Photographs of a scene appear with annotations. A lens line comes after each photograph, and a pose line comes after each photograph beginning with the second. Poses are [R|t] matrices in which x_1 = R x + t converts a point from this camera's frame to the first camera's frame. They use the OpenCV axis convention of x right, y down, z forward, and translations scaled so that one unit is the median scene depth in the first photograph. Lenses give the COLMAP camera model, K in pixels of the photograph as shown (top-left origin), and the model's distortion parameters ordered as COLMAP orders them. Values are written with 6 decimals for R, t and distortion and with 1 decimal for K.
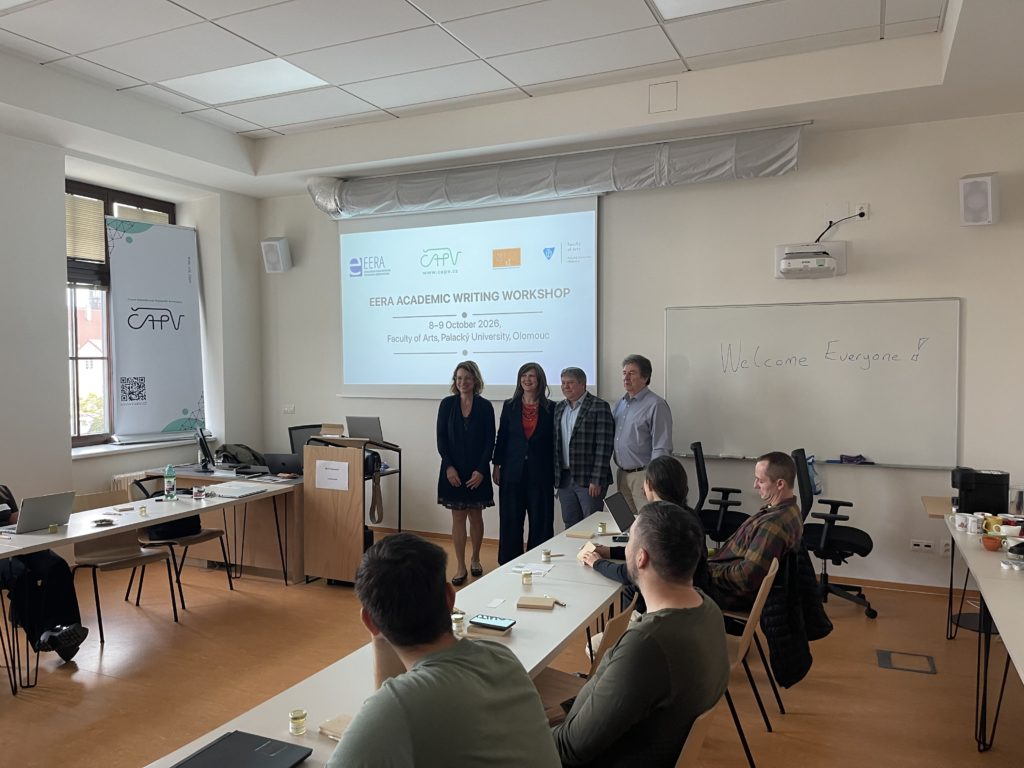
lens RADIAL K [[773.3, 0, 511.9], [0, 773.3, 386.9], [0, 0, 1]] dist [0.001405, -0.021743]
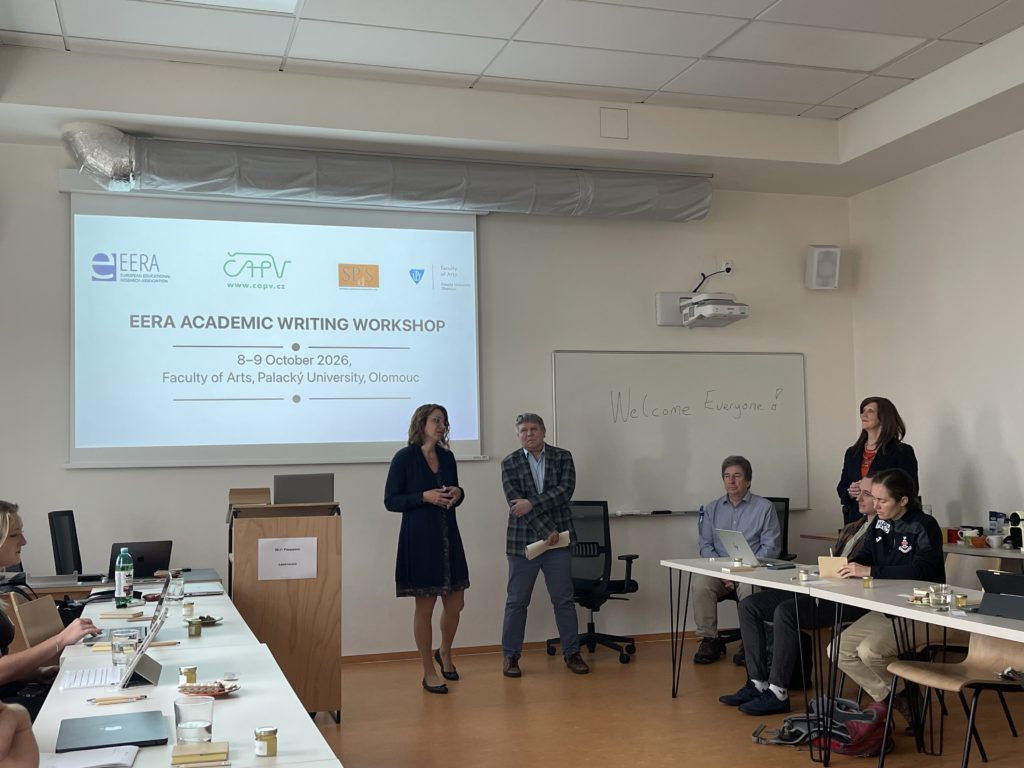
lens RADIAL K [[1077.4, 0, 505.4], [0, 1077.4, 382.6], [0, 0, 1]] dist [-0.002367, 0.000000]
pose [[0.737470, 0.040599, 0.674159, -0.609035], [0.040496, 0.993737, -0.104144, 0.055063], [-0.674165, 0.104103, 0.731207, 0.128377]]
